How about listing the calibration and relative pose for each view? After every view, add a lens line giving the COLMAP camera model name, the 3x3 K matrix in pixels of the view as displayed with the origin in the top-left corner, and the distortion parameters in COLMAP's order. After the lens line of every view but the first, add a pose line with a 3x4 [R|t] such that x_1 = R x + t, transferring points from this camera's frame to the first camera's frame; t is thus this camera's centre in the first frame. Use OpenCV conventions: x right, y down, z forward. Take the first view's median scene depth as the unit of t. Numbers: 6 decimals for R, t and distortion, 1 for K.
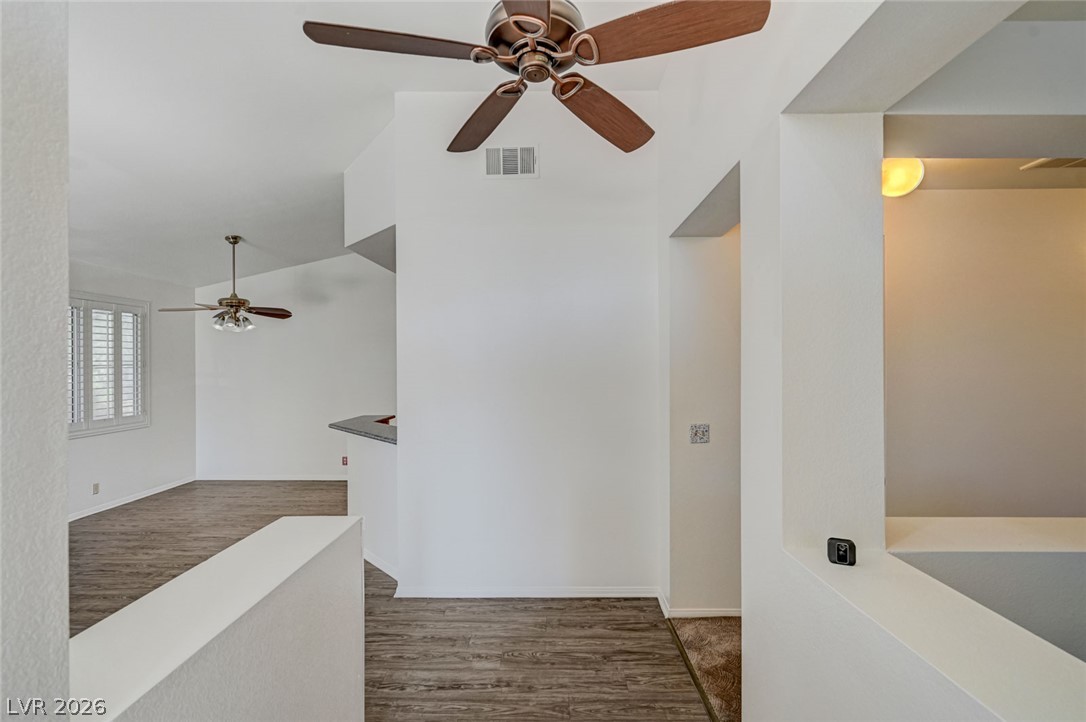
lens RADIAL K [[466.0, 0, 545.7], [0, 466.0, 365.1], [0, 0, 1]] dist [0.001010, 0.000151]
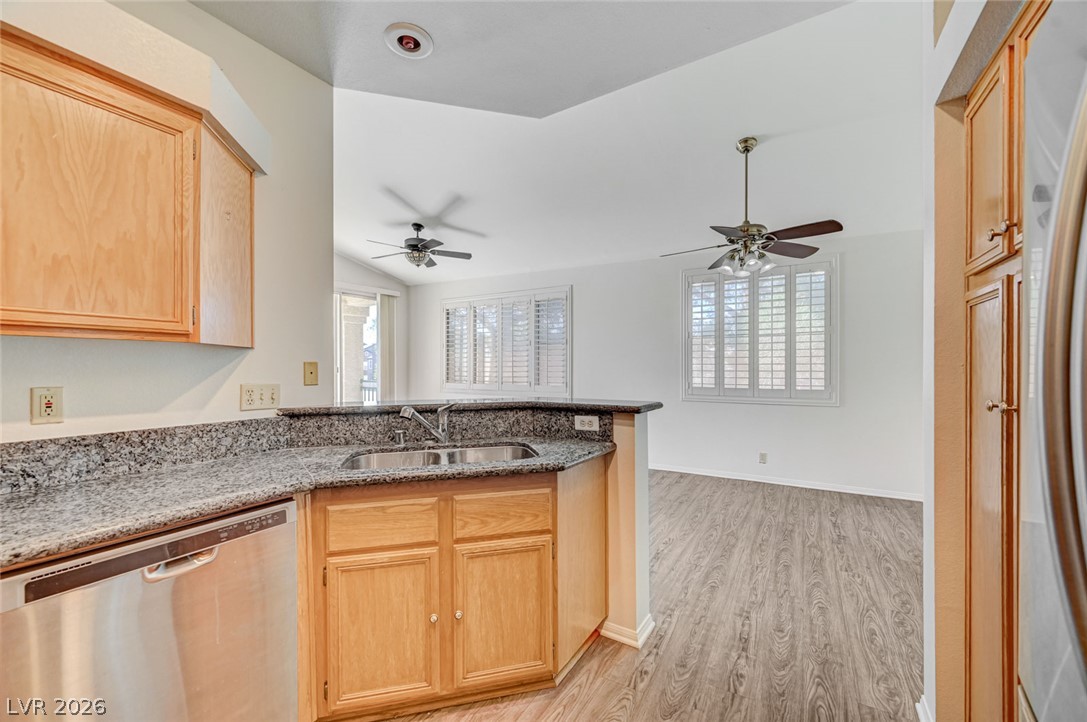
lens RADIAL K [[429.0, 0, 546.1], [0, 429.0, 367.3], [0, 0, 1]] dist [0.001464, -0.000231]
pose [[-0.508415, 0.006267, -0.861089, 0.069171], [0.004207, 0.999980, 0.004794, 0.083331], [0.861102, -0.001185, -0.508431, 1.358103]]
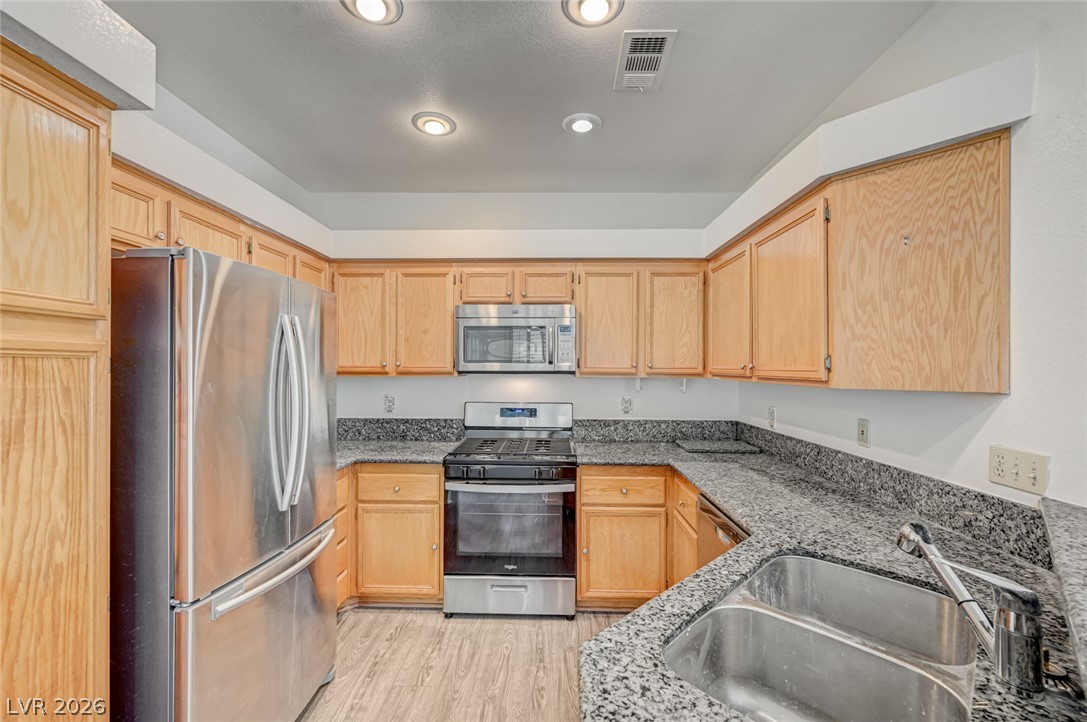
lens RADIAL K [[442.1, 0, 543.5], [0, 442.1, 368.2], [0, 0, 1]] dist [-0.001038, -0.000113]
pose [[0.023364, 0.002660, 0.999723, -0.488774], [-0.000331, 0.999996, -0.002653, 0.046880], [-0.999727, -0.000269, 0.023365, 1.179847]]
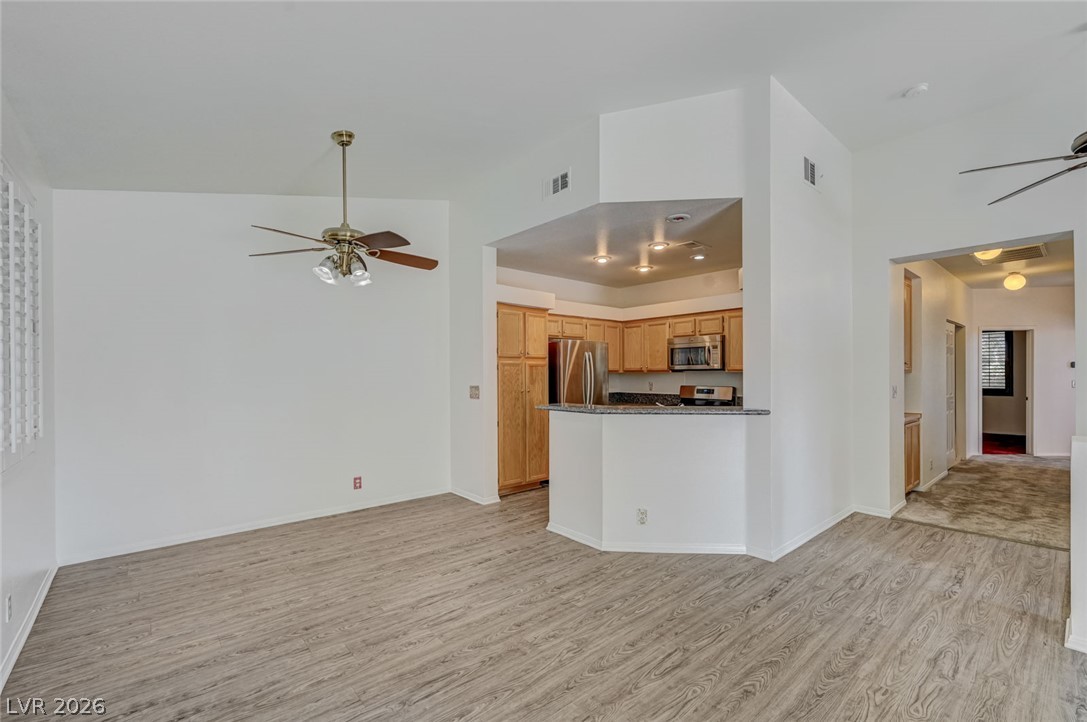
lens RADIAL K [[459.0, 0, 541.9], [0, 459.0, 373.6], [0, 0, 1]] dist [0.001498, 0.000439]
pose [[0.758395, -0.000367, 0.651796, -1.106529], [0.004755, 0.999976, -0.004969, 0.068308], [-0.651778, 0.006868, 0.758378, 0.452311]]
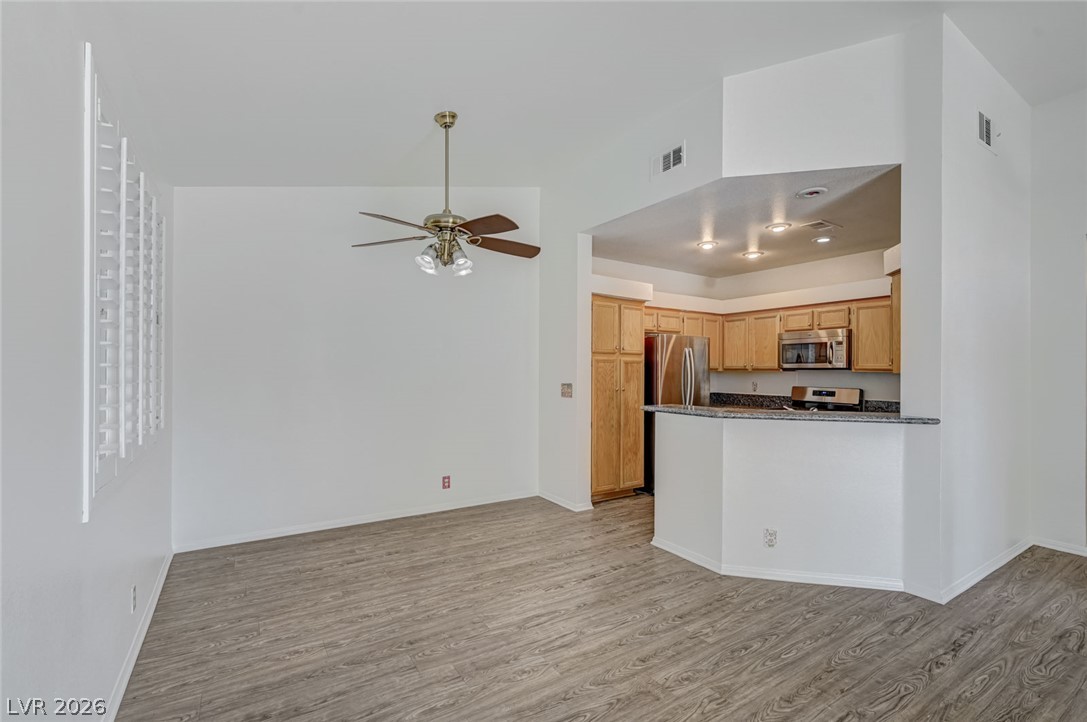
lens RADIAL K [[471.2, 0, 545.4], [0, 471.2, 368.5], [0, 0, 1]] dist [0.001844, 0.000398]
pose [[0.839779, 0.011238, 0.542813, -1.126529], [-0.007732, 0.999932, -0.008740, 0.067940], [-0.542874, 0.003143, 0.839808, 0.541541]]
